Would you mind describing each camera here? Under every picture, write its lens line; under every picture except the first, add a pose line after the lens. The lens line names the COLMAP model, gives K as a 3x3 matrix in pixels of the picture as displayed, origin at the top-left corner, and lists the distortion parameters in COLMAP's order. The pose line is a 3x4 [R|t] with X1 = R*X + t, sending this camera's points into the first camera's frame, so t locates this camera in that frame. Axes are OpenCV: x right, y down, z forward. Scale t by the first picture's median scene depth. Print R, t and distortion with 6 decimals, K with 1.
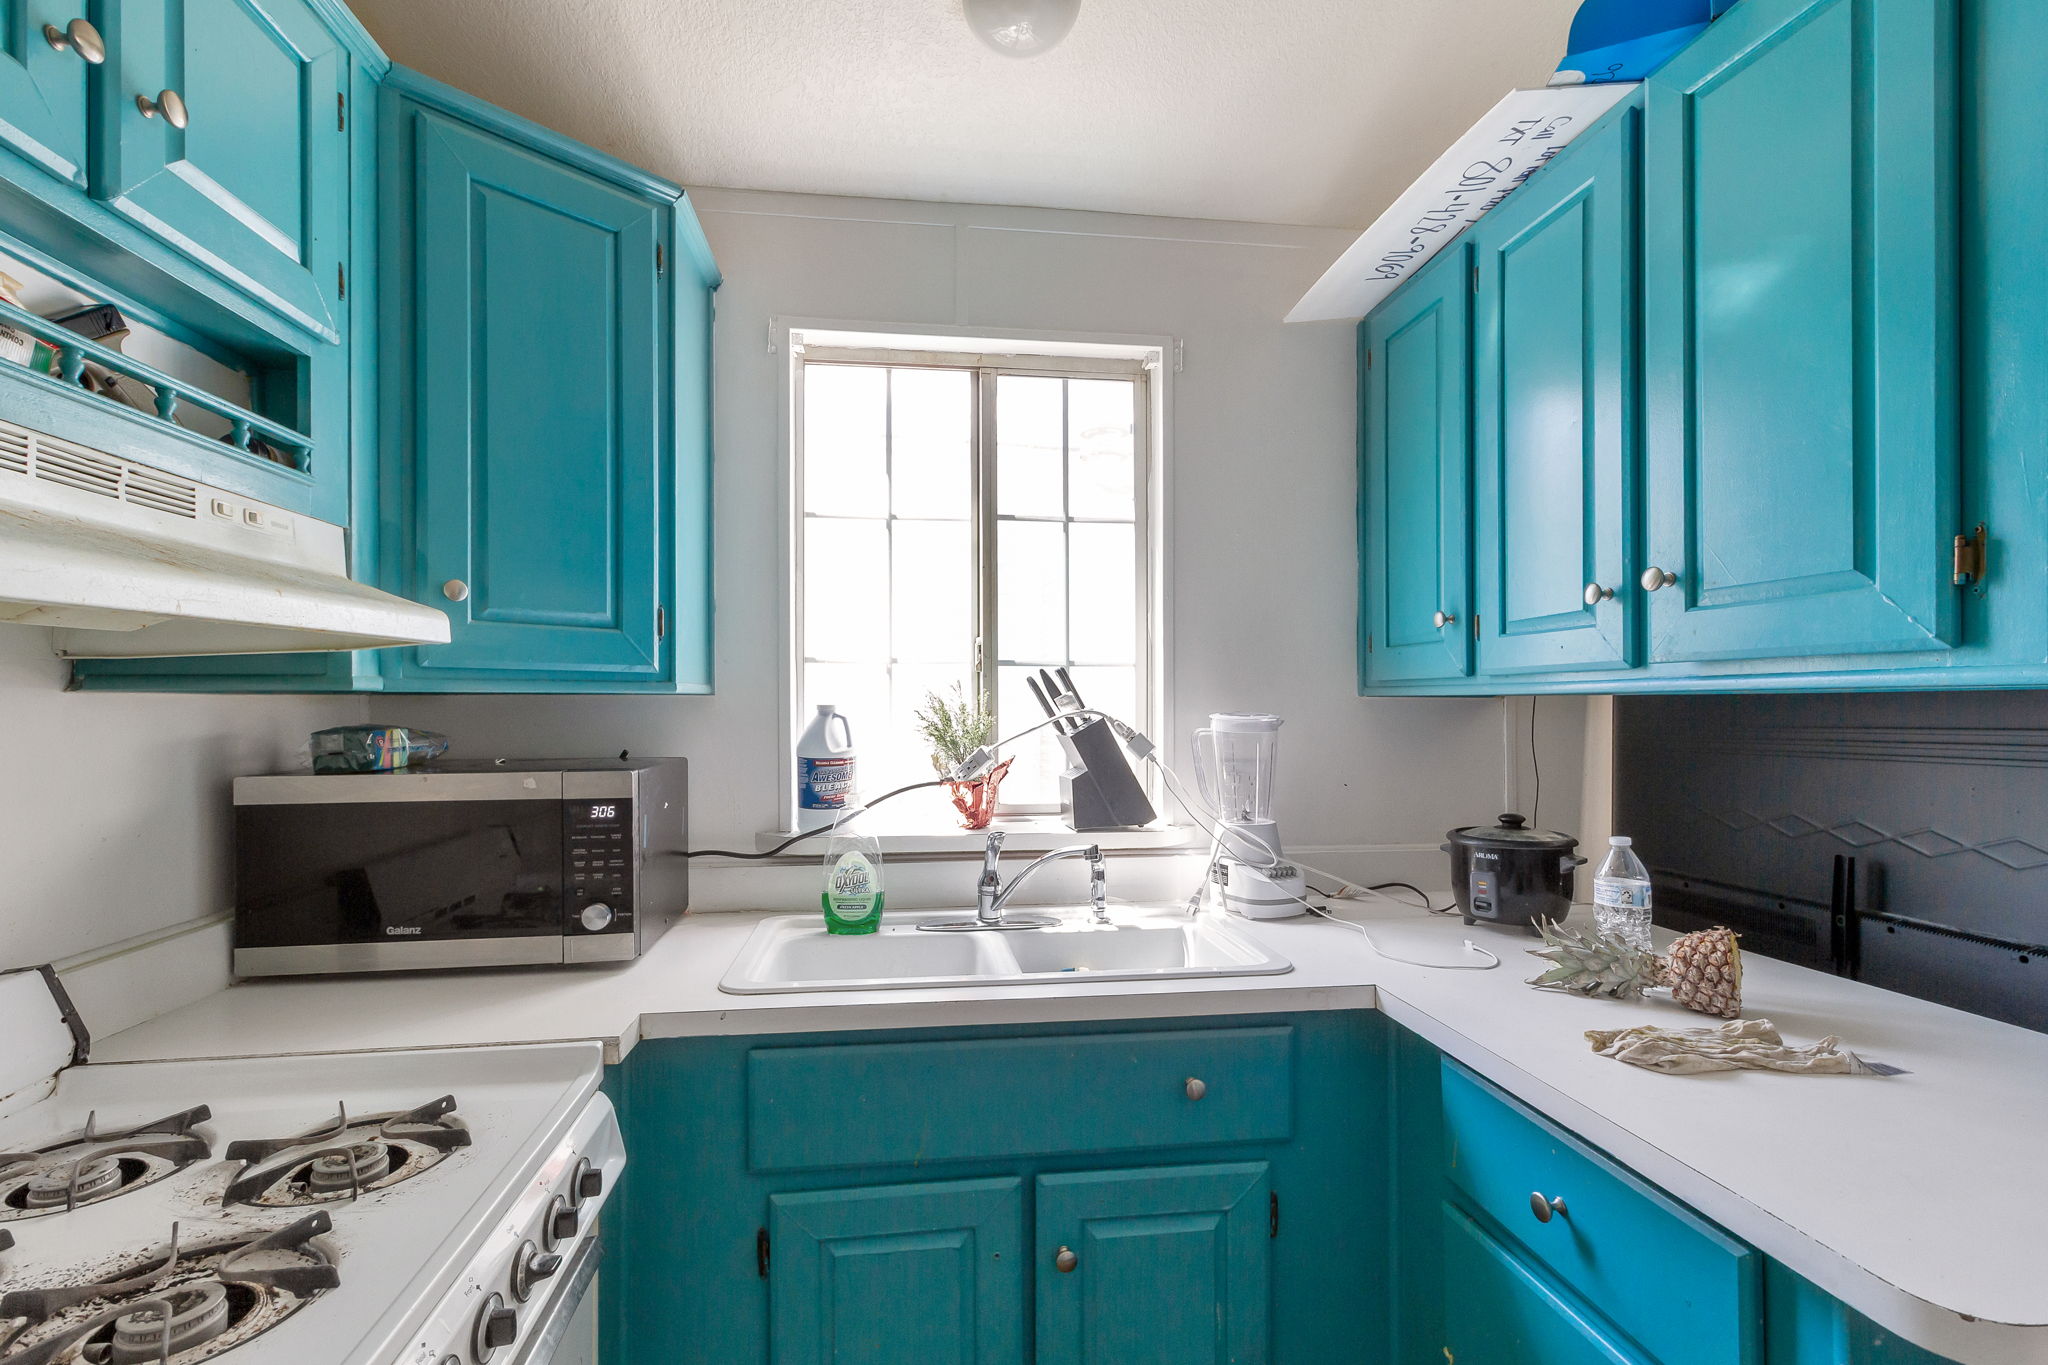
lens RADIAL K [[953.5, 0, 1022.9], [0, 953.5, 701.1], [0, 0, 1]] dist [0.003051, -0.000799]
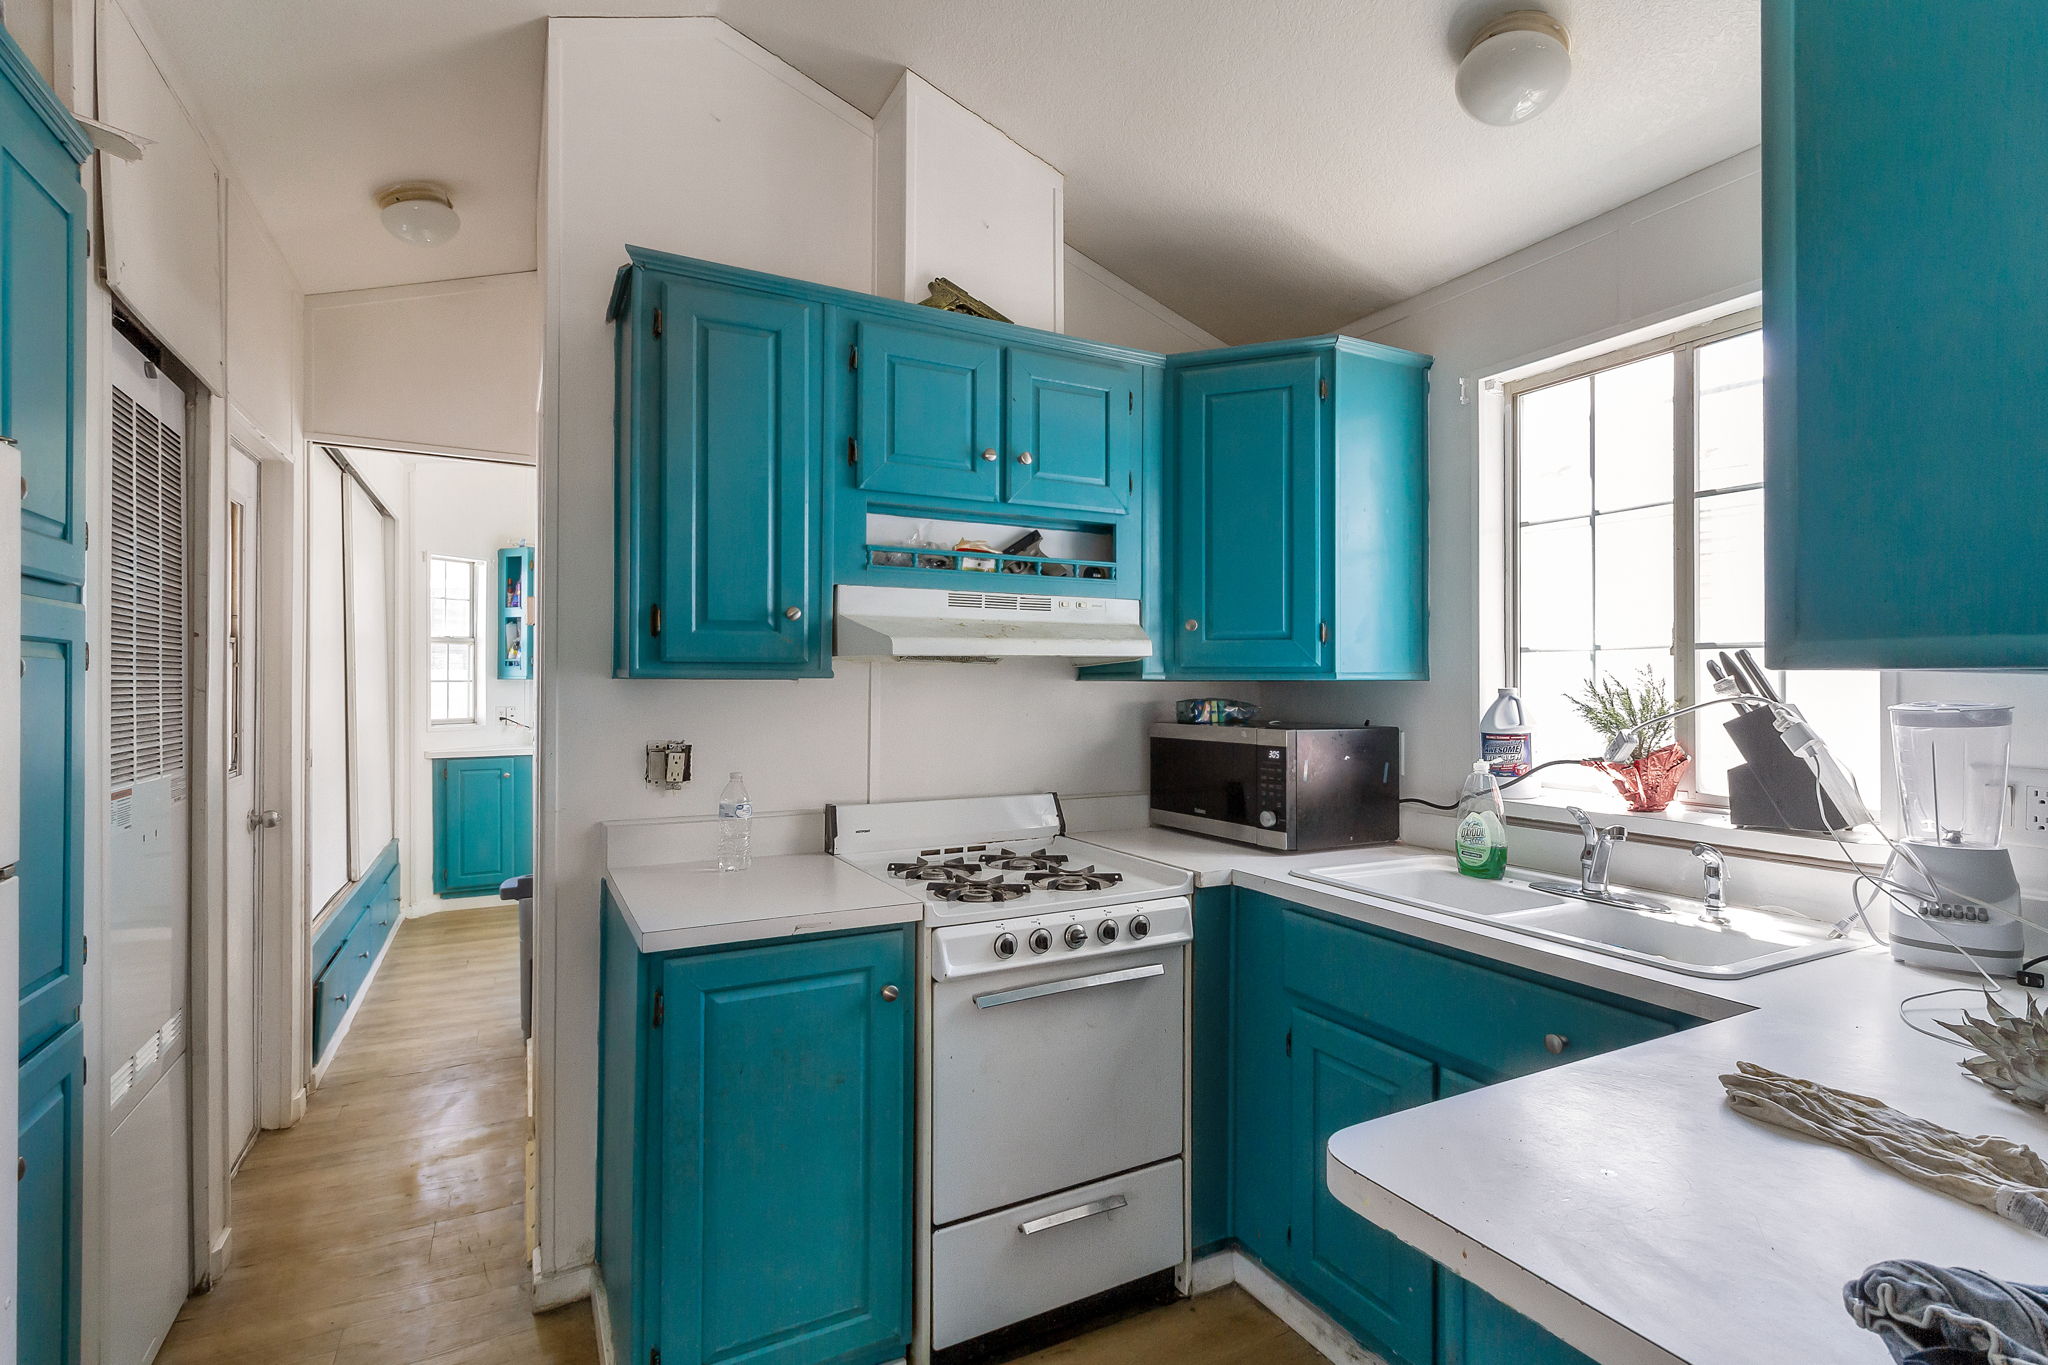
lens RADIAL K [[936.0, 0, 1070.5], [0, 936.0, 683.9], [0, 0, 1]] dist [-0.000886, 0.001921]
pose [[0.400684, 0.001488, -0.916215, 0.807003], [-0.001124, 0.999999, 0.001132, -0.003305], [0.916216, 0.000576, 0.400685, 0.057029]]
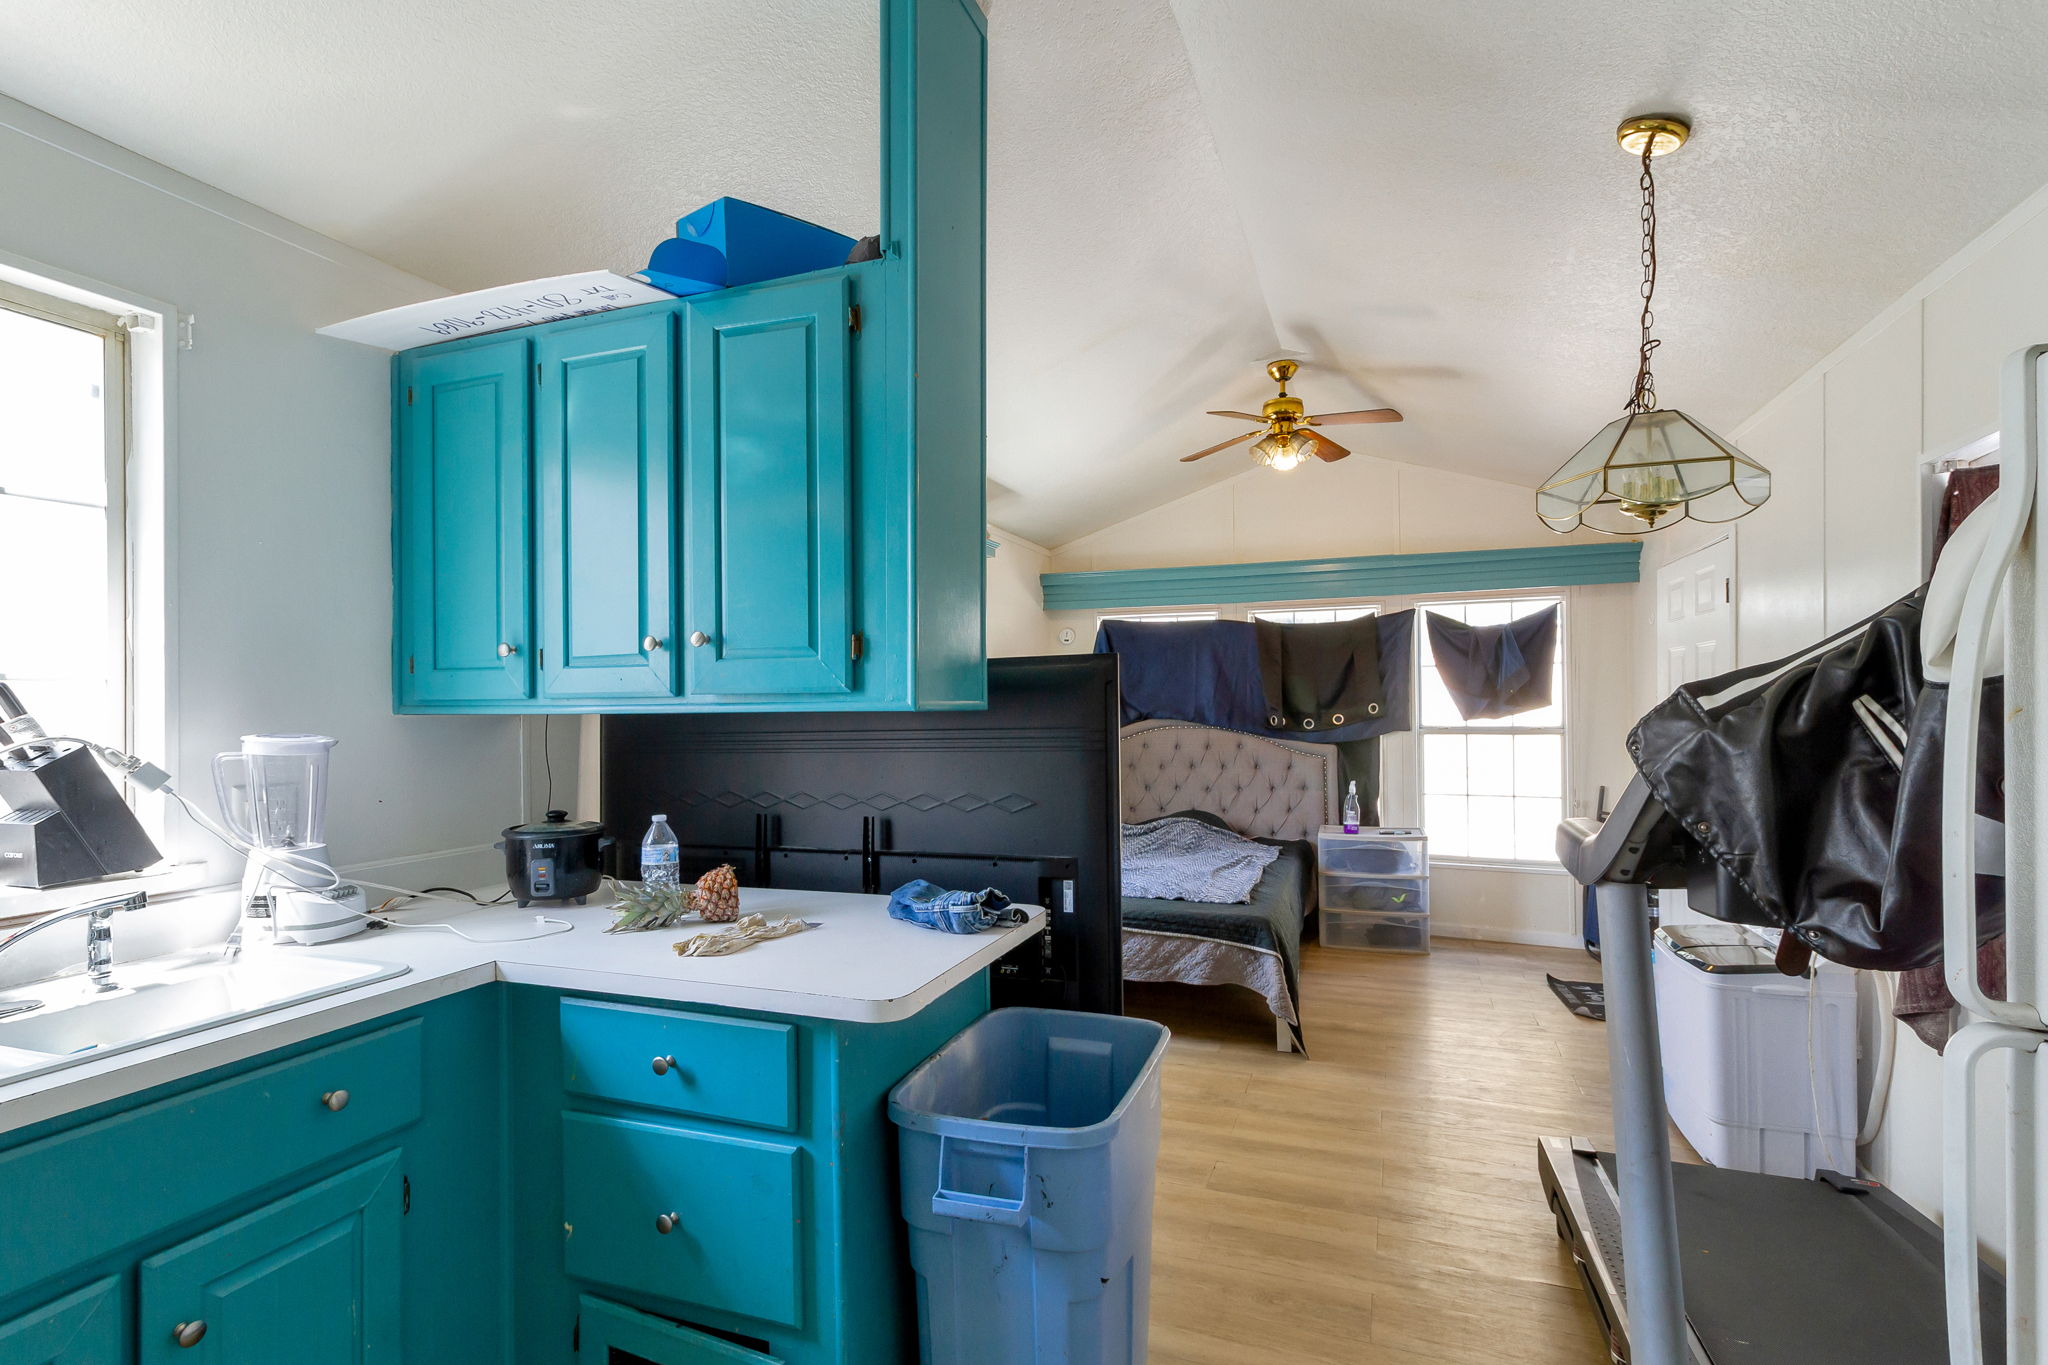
lens RADIAL K [[972.0, 0, 1024.3], [0, 972.0, 699.4], [0, 0, 1]] dist [0.005141, 0.001203]
pose [[0.472462, 0.001427, 0.881350, -0.352803], [0.005883, 0.999971, -0.004773, -0.016900], [-0.881331, 0.007440, 0.472440, -0.142640]]
